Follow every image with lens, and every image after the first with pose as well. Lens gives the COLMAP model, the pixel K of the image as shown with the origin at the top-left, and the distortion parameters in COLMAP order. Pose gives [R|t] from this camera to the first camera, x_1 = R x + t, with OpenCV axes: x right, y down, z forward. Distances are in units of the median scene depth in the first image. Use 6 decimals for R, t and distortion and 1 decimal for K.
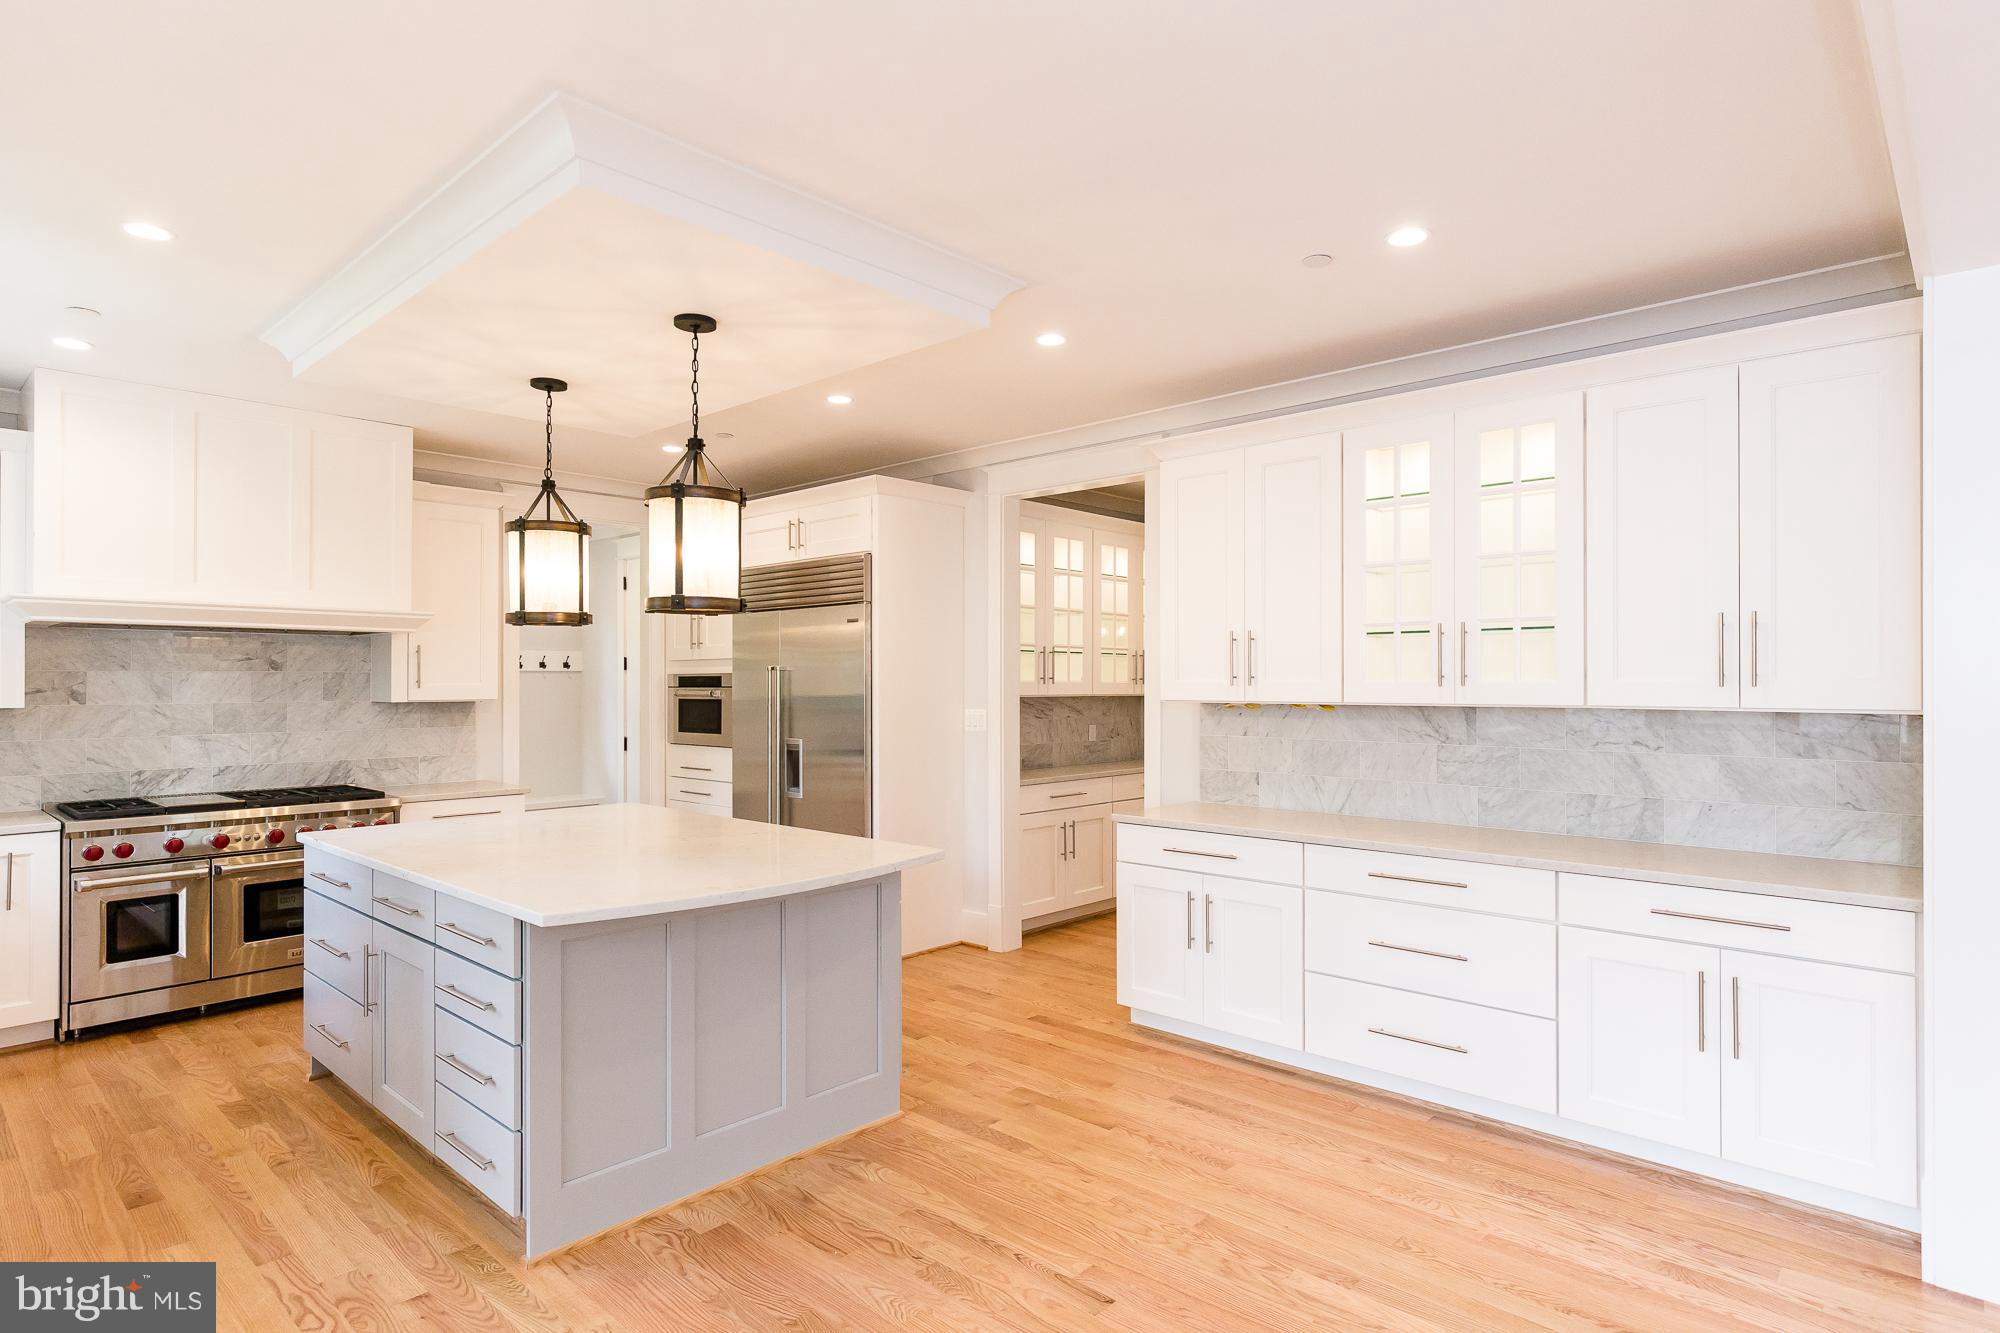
lens RADIAL K [[998.8, 0, 895.3], [0, 998.8, 680.4], [0, 0, 1]] dist [0.003113, -0.000271]
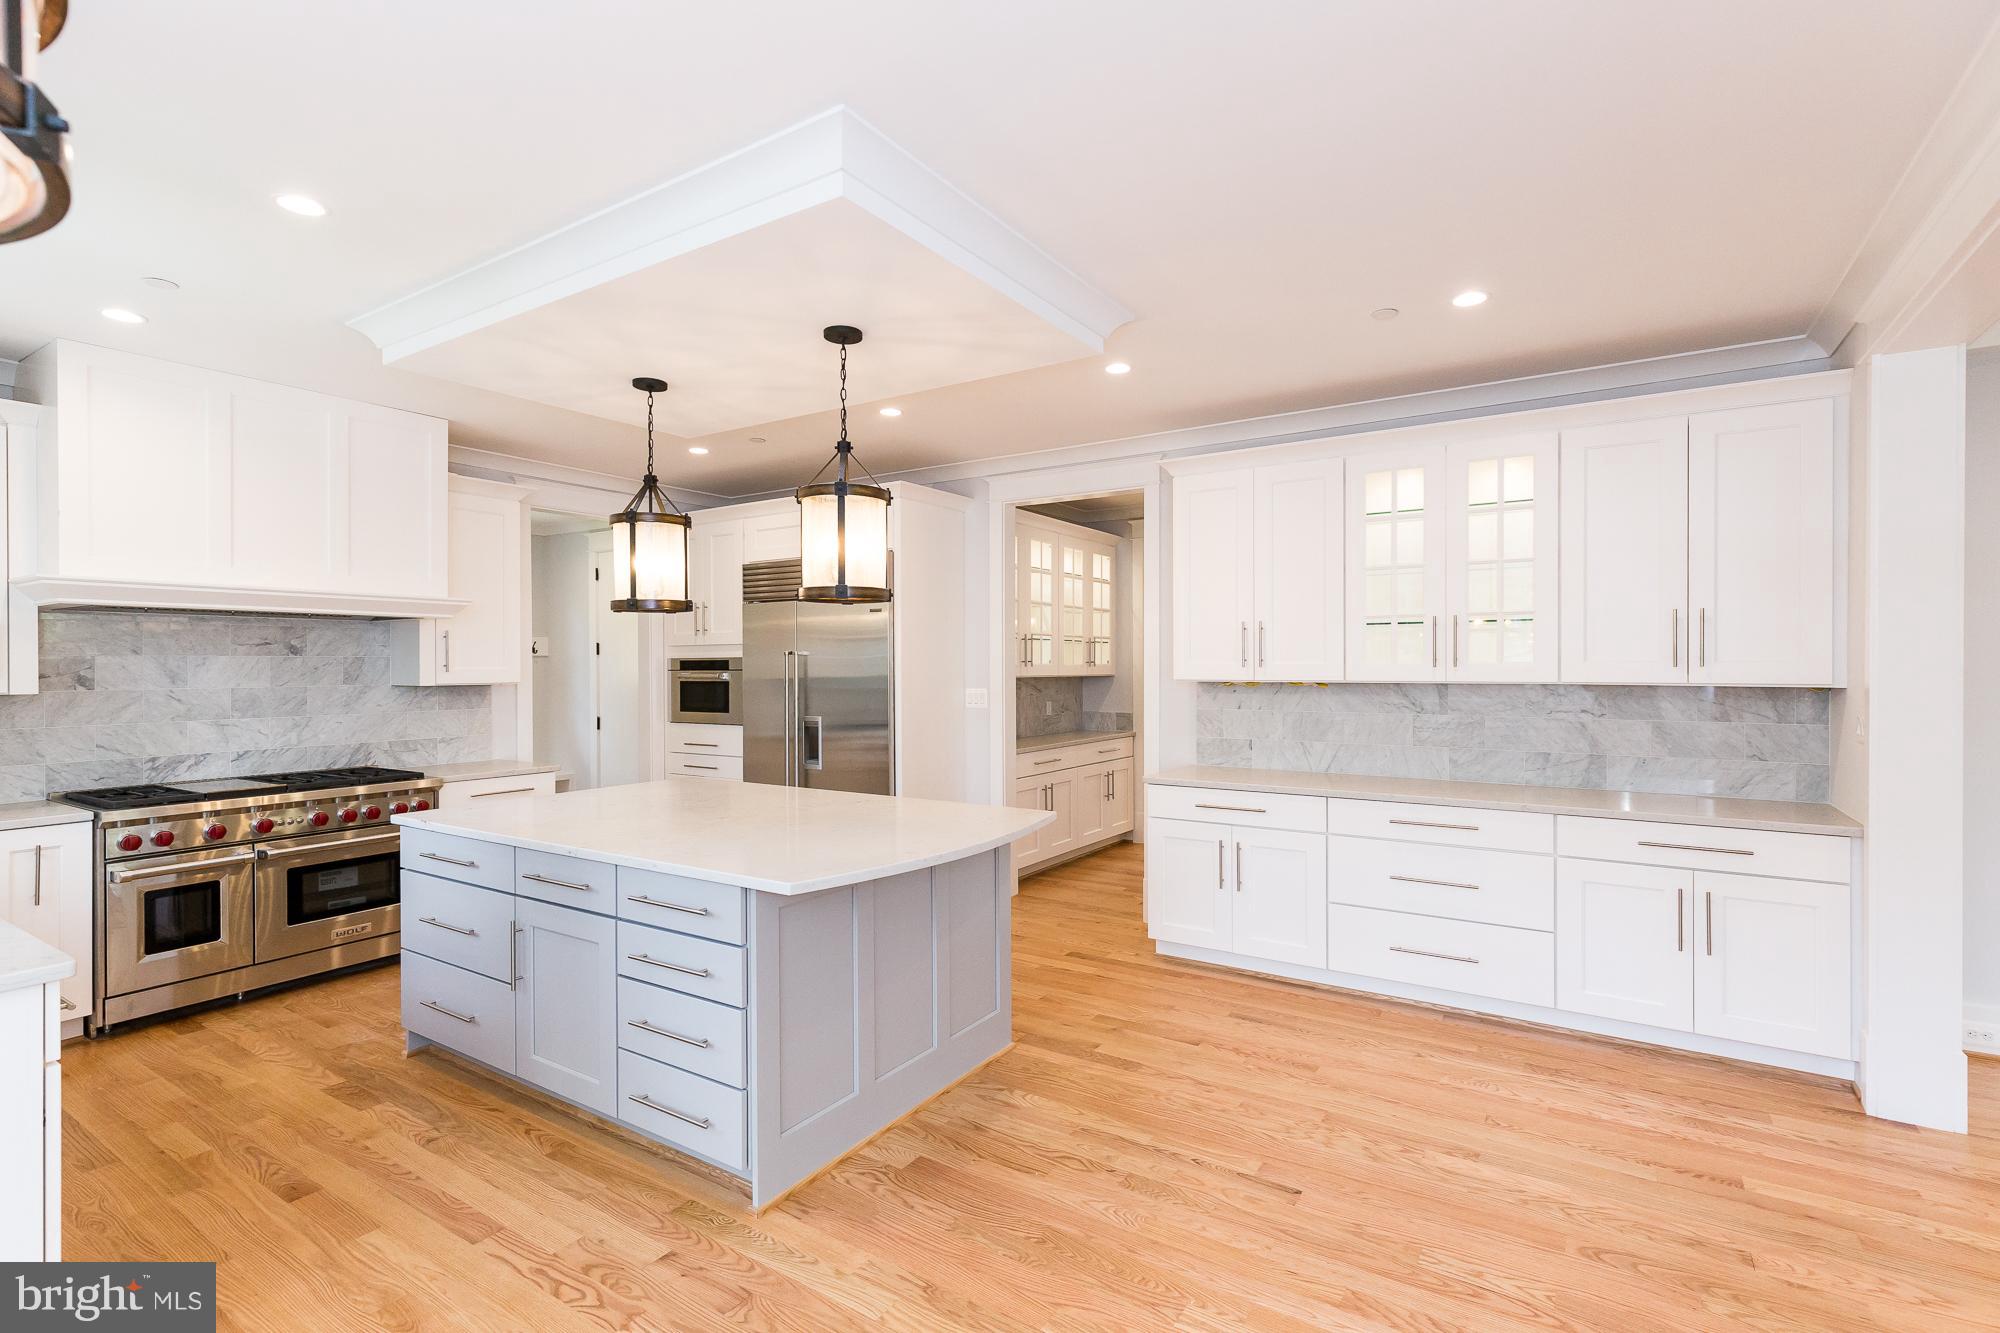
lens RADIAL K [[868.5, 0, 890.0], [0, 868.5, 671.5], [0, 0, 1]] dist [0.008612, -0.001300]
pose [[0.985788, -0.003649, 0.167954, -0.271171], [0.002140, 0.999956, 0.009165, -0.000159], [-0.167980, -0.008675, 0.985752, 0.048662]]
